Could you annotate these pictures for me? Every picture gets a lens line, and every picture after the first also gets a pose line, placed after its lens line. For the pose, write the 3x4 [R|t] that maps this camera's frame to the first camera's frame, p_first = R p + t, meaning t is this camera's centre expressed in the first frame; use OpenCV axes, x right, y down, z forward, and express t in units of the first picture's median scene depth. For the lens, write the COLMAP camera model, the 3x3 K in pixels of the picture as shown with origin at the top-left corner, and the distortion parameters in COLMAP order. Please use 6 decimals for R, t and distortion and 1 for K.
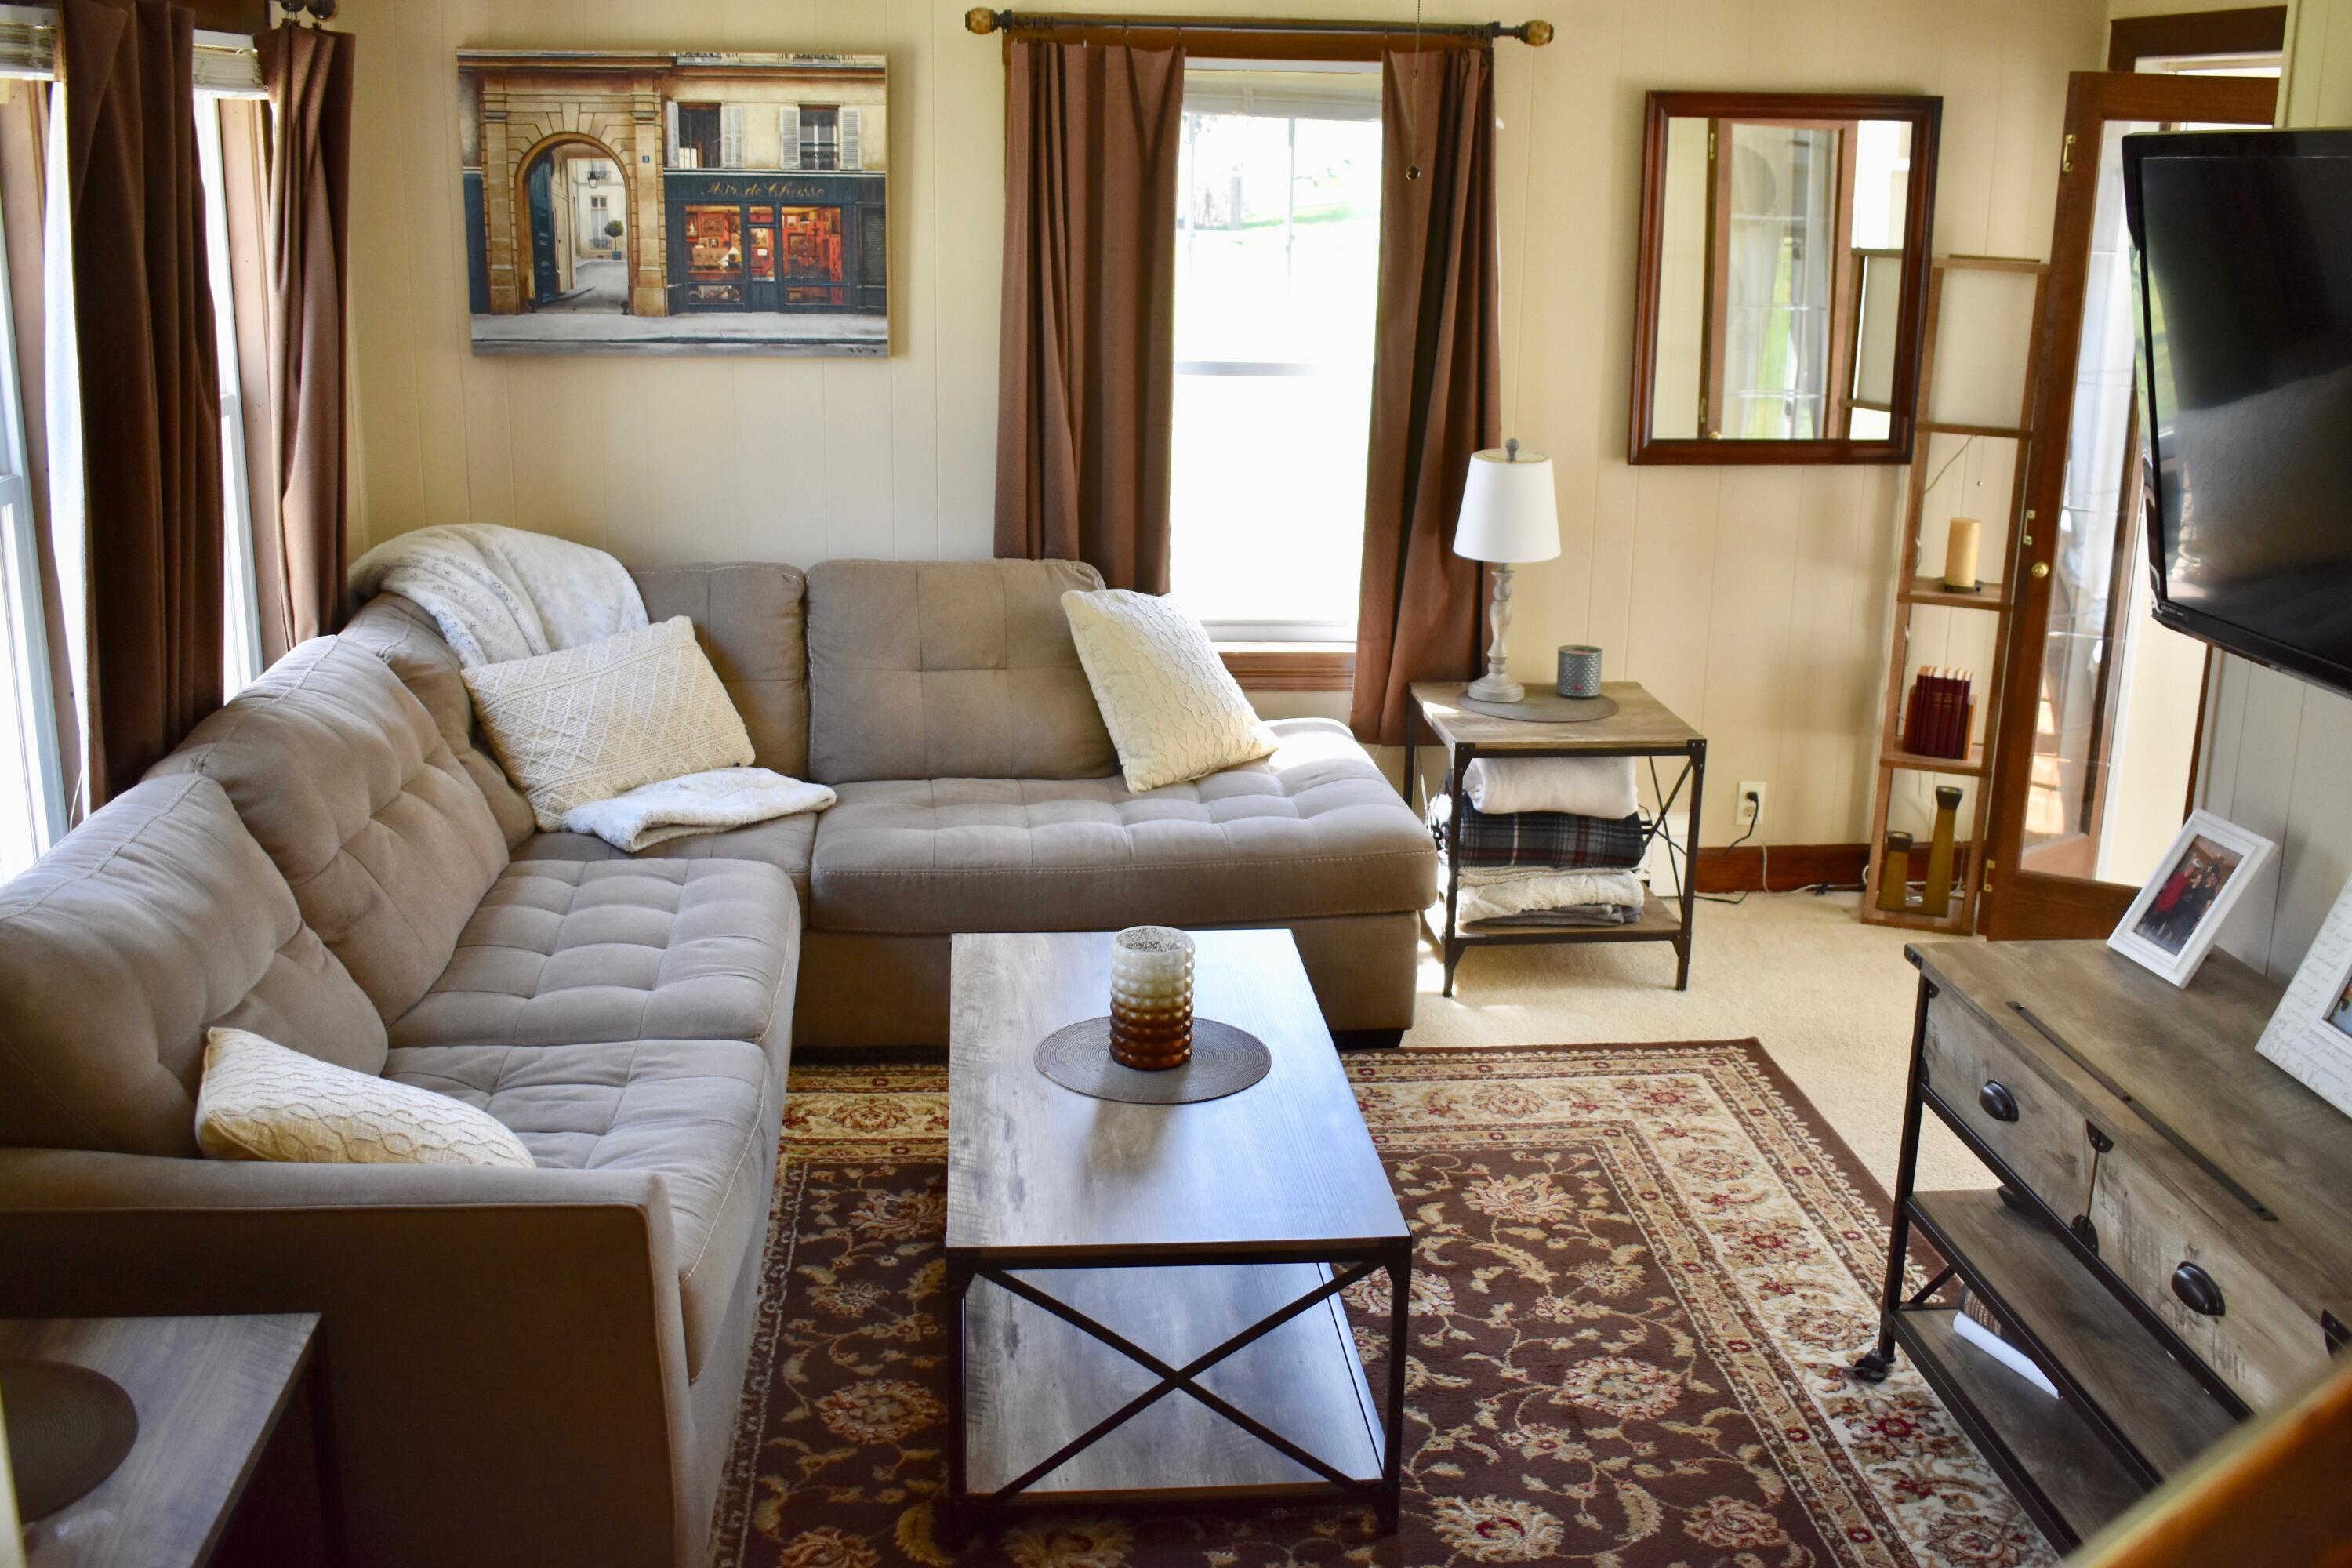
lens RADIAL K [[2490.7, 0, 1175.4], [0, 2490.7, 781.7], [0, 0, 1]] dist [0.009468, 0.000000]
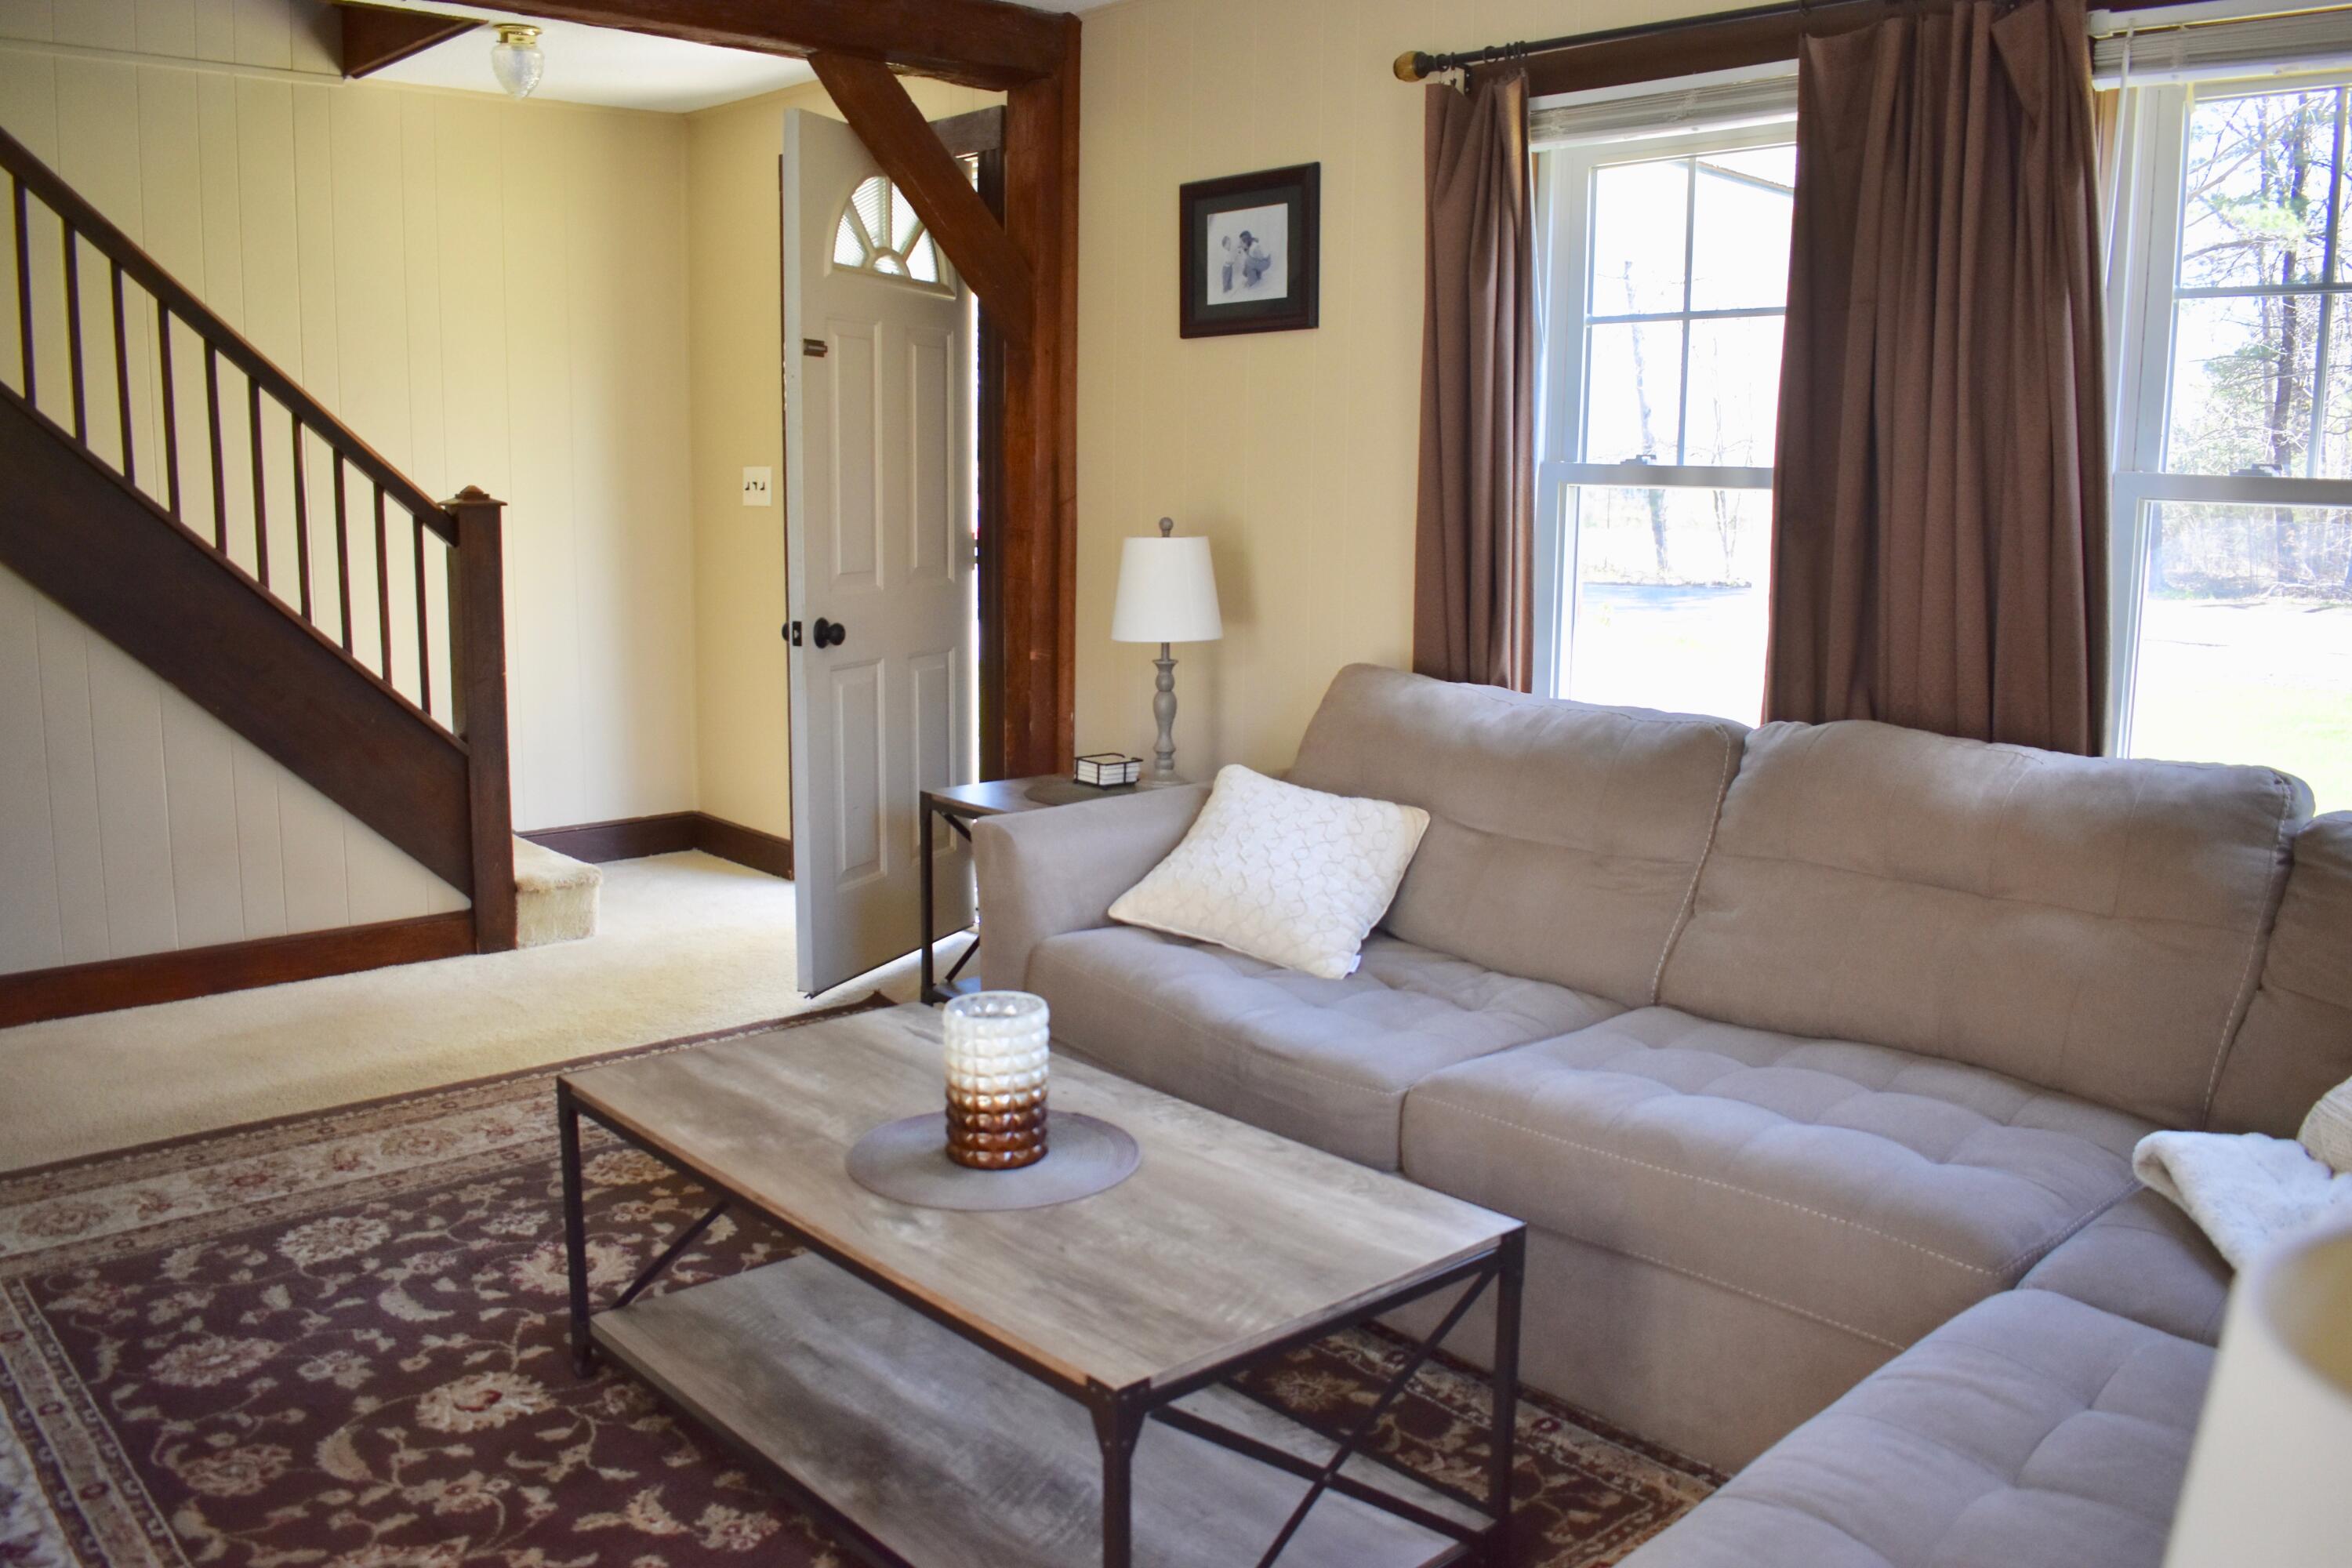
lens RADIAL K [[1978.6, 0, 1179.0], [0, 1978.6, 777.3], [0, 0, 1]] dist [-0.009247, -0.011614]
pose [[-0.809966, 0.081645, -0.580766, 0.335838], [-0.159867, 0.922026, 0.352578, -0.265032], [0.564267, 0.378422, -0.733757, 1.600096]]
